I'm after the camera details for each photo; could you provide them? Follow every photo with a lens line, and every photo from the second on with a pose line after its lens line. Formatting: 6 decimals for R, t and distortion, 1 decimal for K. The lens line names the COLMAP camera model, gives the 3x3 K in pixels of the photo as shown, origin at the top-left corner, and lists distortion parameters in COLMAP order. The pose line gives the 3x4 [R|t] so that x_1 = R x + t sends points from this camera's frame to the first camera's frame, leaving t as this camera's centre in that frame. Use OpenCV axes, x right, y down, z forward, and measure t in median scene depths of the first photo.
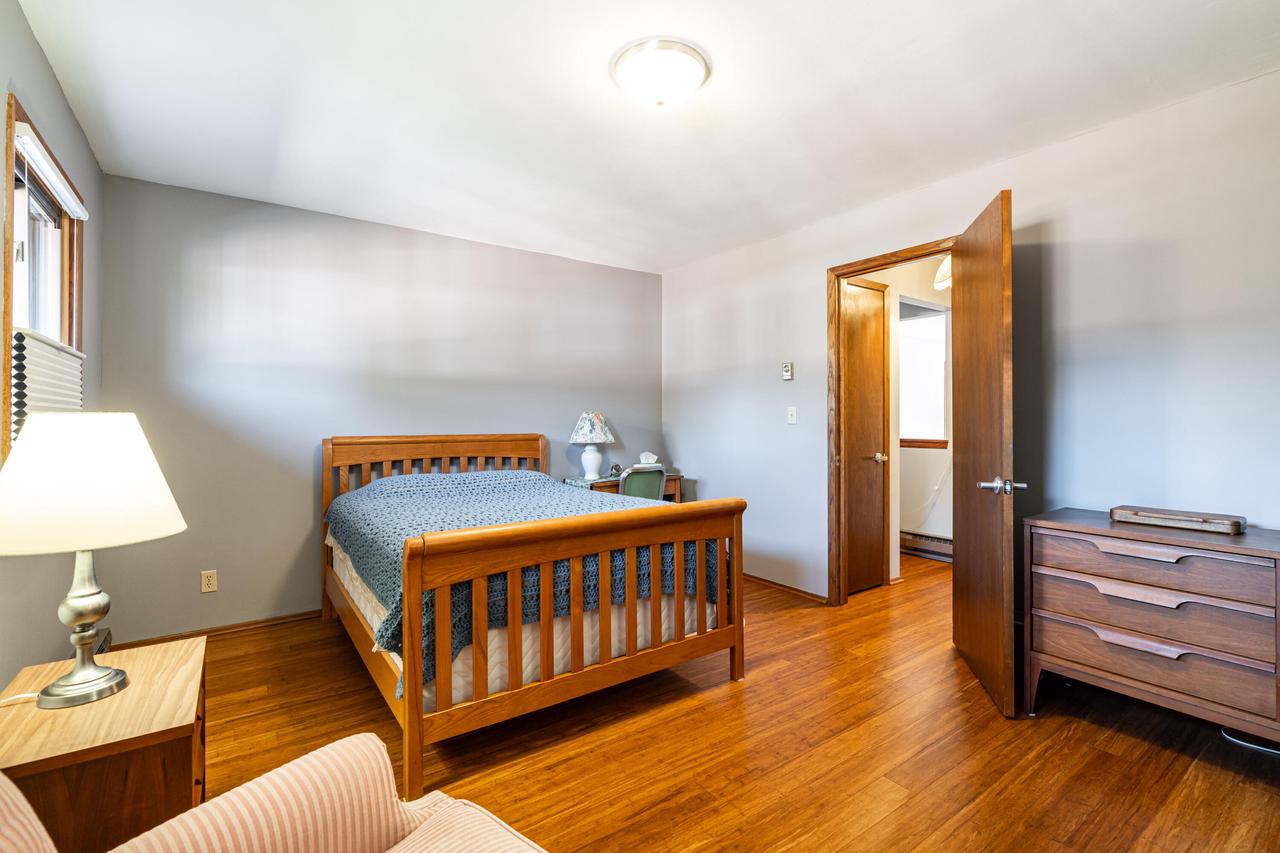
lens RADIAL K [[583.0, 0, 645.3], [0, 583.0, 418.7], [0, 0, 1]] dist [0.001283, -0.001393]
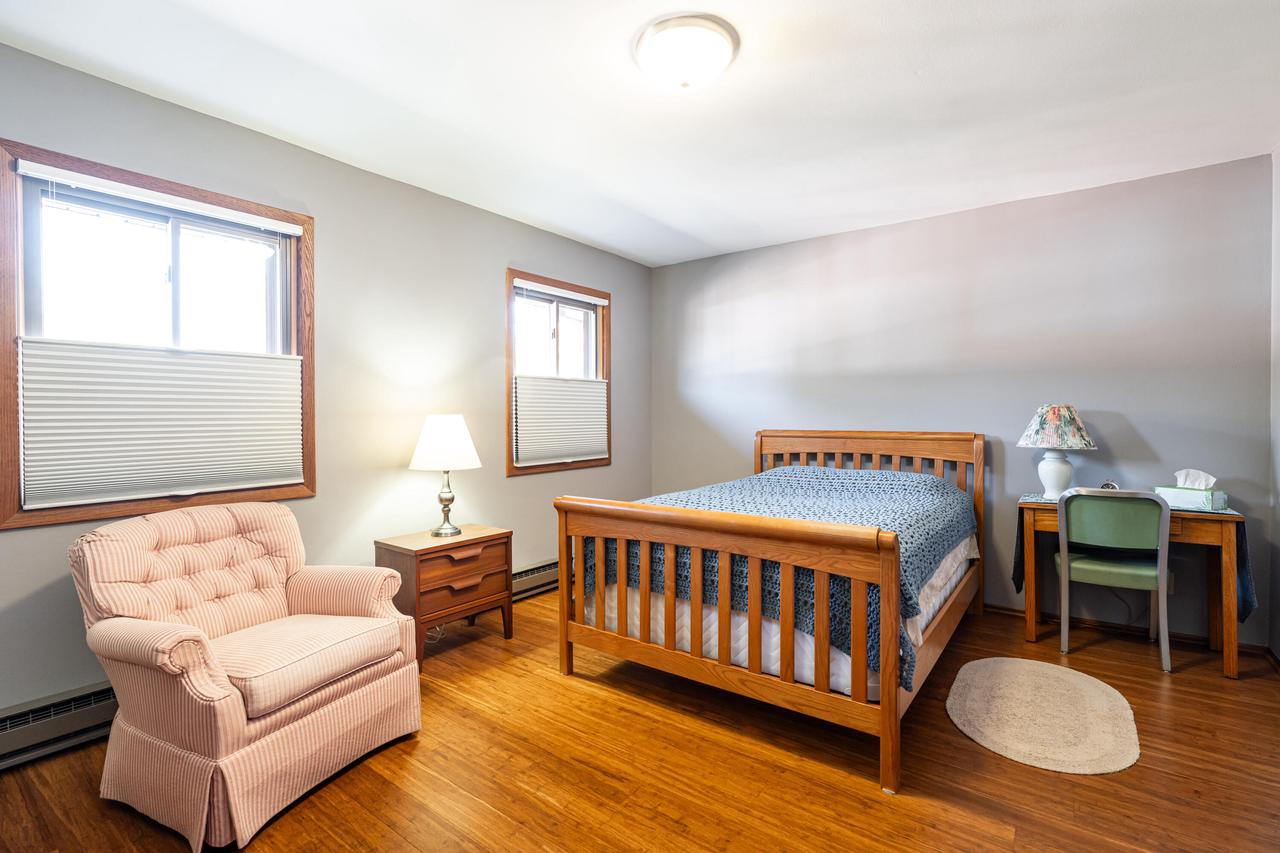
lens RADIAL K [[583.0, 0, 645.4], [0, 583.0, 425.7], [0, 0, 1]] dist [0.001283, -0.001393]
pose [[0.304521, 0.018193, -0.952332, 0.590143], [0.004343, 0.999781, 0.020488, -0.003567], [0.952496, -0.010375, 0.304375, 0.415669]]
